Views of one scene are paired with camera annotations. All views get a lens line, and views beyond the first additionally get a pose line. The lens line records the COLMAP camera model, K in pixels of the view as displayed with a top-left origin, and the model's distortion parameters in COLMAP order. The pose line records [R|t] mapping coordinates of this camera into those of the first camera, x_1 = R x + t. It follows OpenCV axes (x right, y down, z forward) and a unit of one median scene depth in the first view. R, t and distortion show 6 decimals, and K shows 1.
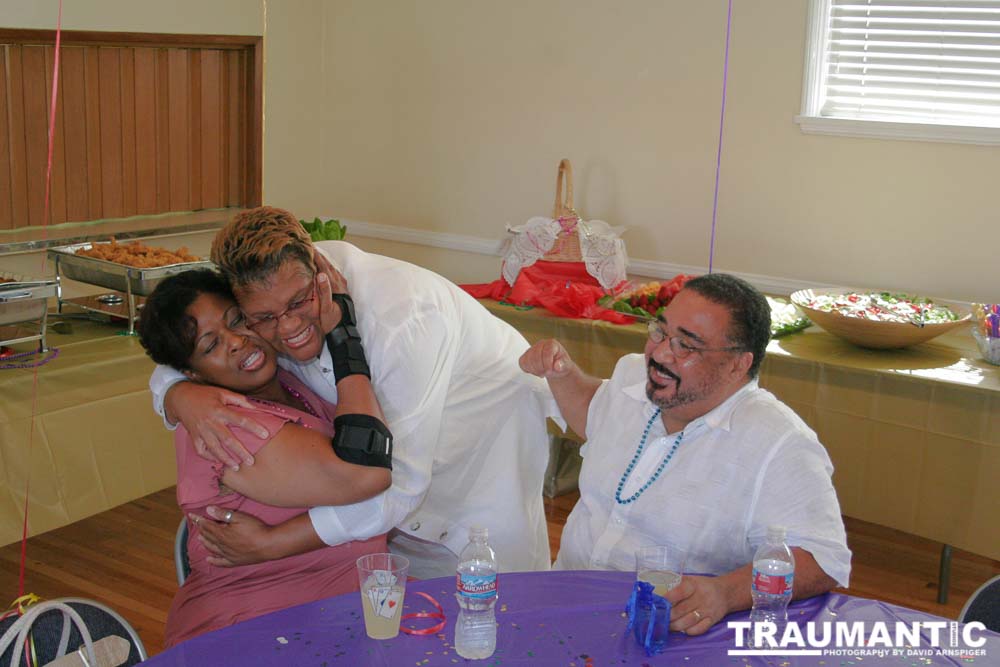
lens RADIAL K [[1405.9, 0, 500.0], [0, 1405.9, 333.5], [0, 0, 1]] dist [-0.020211, 0.003713]
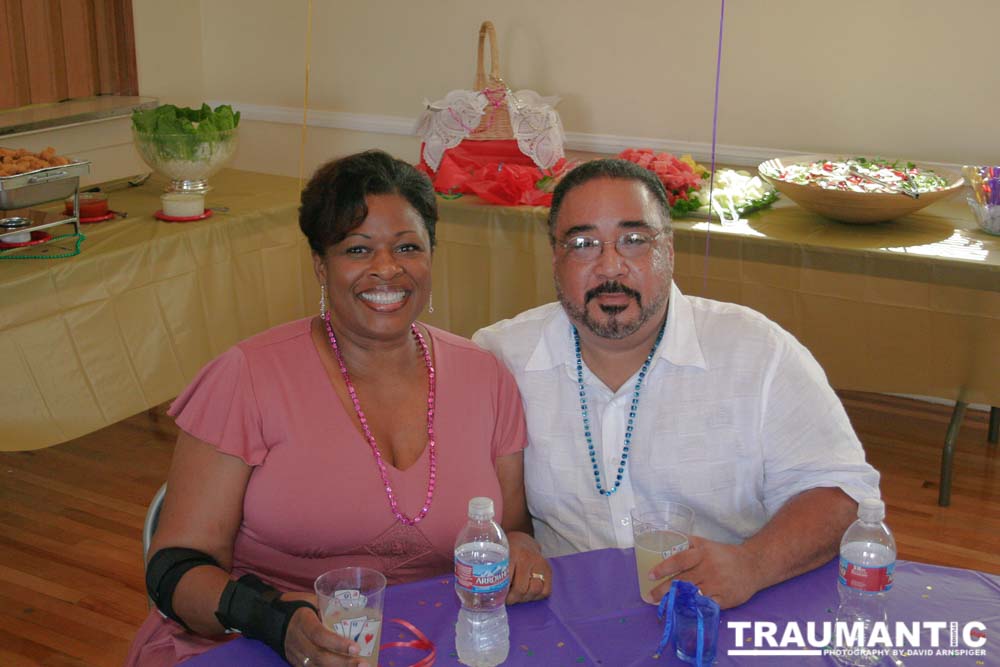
lens RADIAL K [[1405.9, 0, 500.0], [0, 1405.9, 333.5], [0, 0, 1]] dist [-0.020211, 0.003713]
pose [[0.995521, -0.060788, 0.072402, -0.022897], [0.053796, 0.994033, 0.094894, -0.015529], [-0.077738, -0.090574, 0.992851, 0.130314]]
